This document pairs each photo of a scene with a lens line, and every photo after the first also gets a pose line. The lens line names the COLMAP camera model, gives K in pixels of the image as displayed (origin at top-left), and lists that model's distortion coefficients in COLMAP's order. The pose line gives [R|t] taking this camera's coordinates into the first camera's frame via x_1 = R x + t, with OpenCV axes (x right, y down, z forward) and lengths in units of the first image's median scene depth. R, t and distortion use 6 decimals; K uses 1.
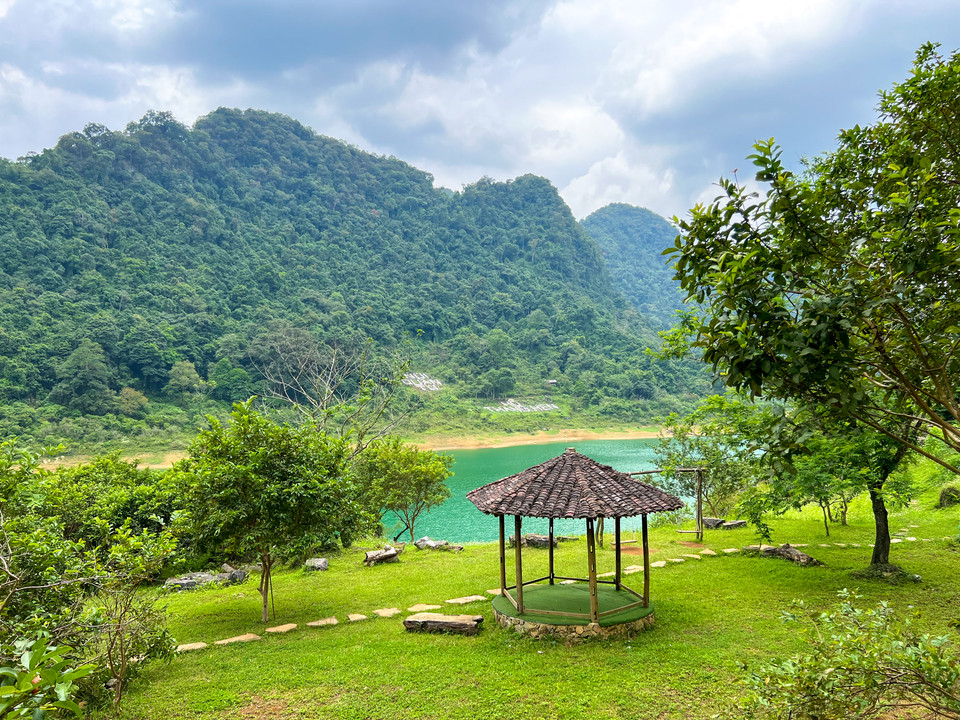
lens RADIAL K [[744.2, 0, 469.3], [0, 744.2, 353.3], [0, 0, 1]] dist [0.063423, -0.080814]
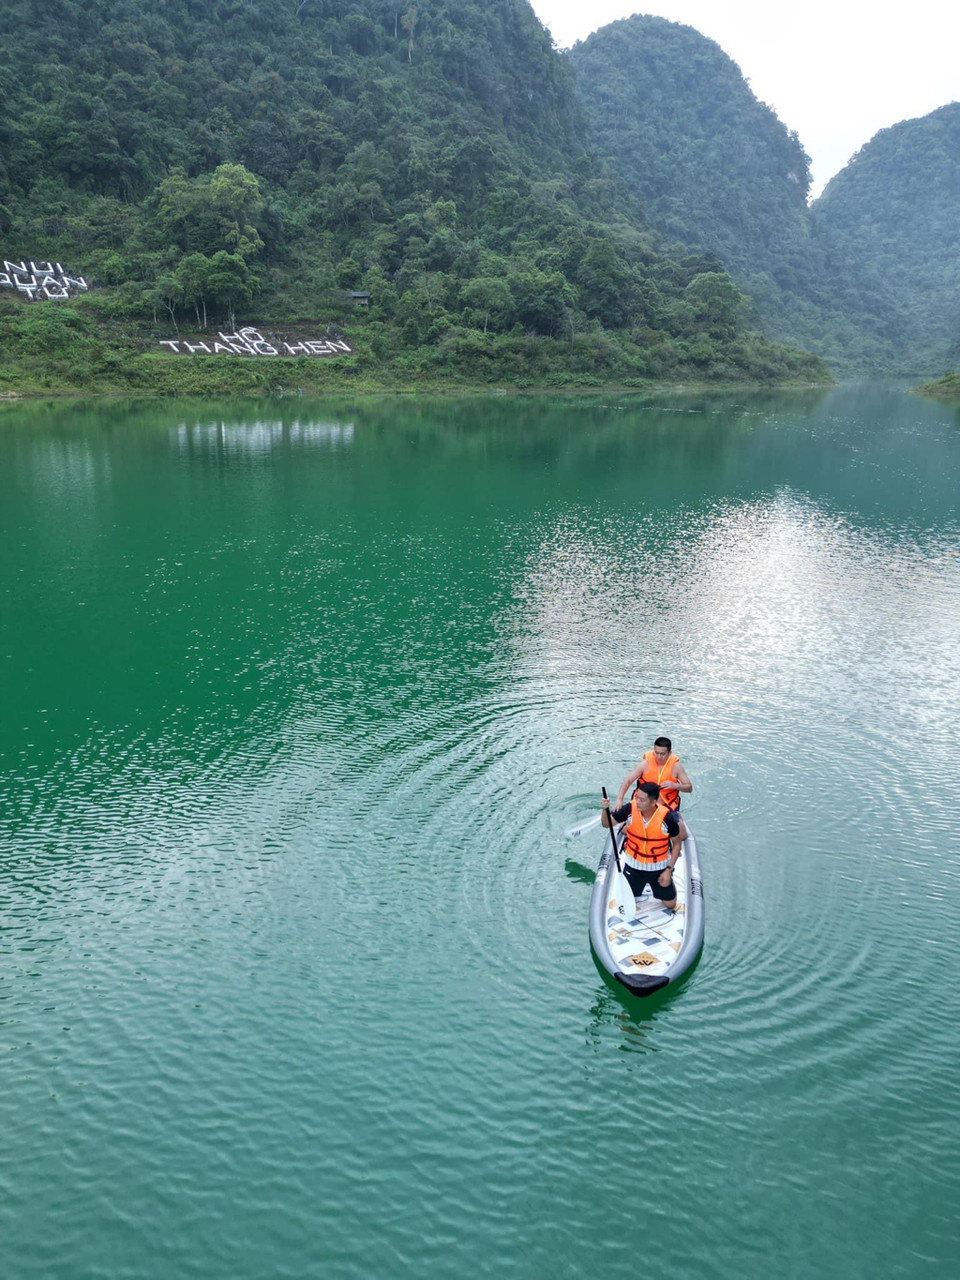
lens RADIAL K [[992.3, 0, 481.2], [0, 992.3, 631.9], [0, 0, 1]] dist [0.063423, -0.080814]
pose [[0.999421, 0.014221, 0.030896, 0.166628], [-0.023242, 0.948770, 0.315112, 0.038403], [-0.024832, -0.315648, 0.948551, 0.326879]]
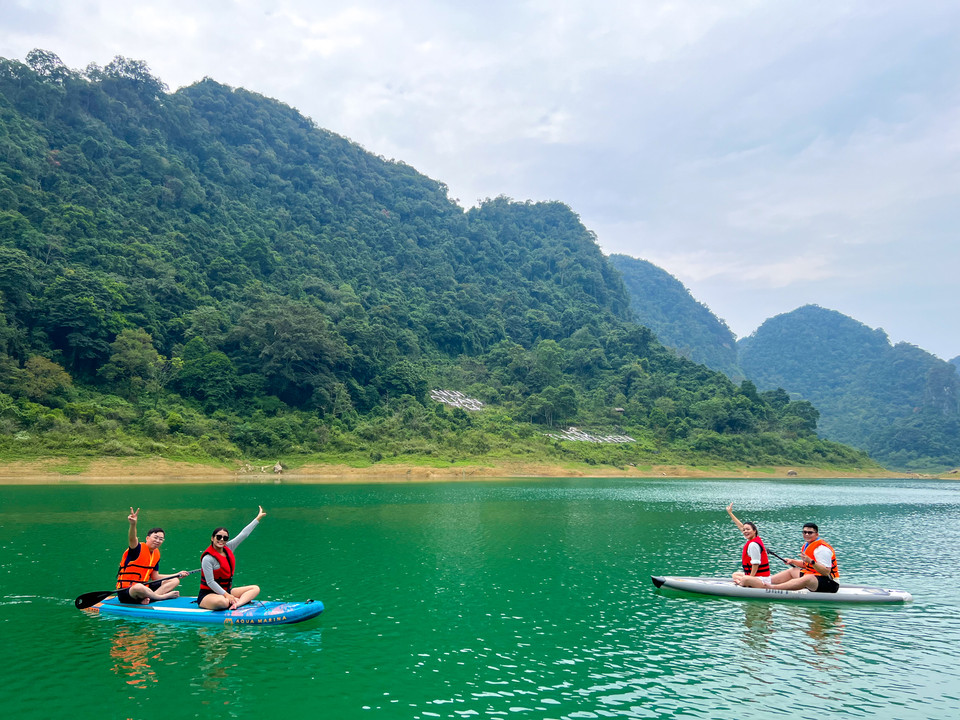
lens RADIAL K [[744.2, 0, 476.4], [0, 744.2, 353.6], [0, 0, 1]] dist [0.063423, -0.080814]
pose [[0.998270, 0.033412, 0.048381, -0.074787], [-0.028923, 0.995460, -0.090680, 0.053417], [-0.051191, 0.089124, 0.994704, 0.217916]]
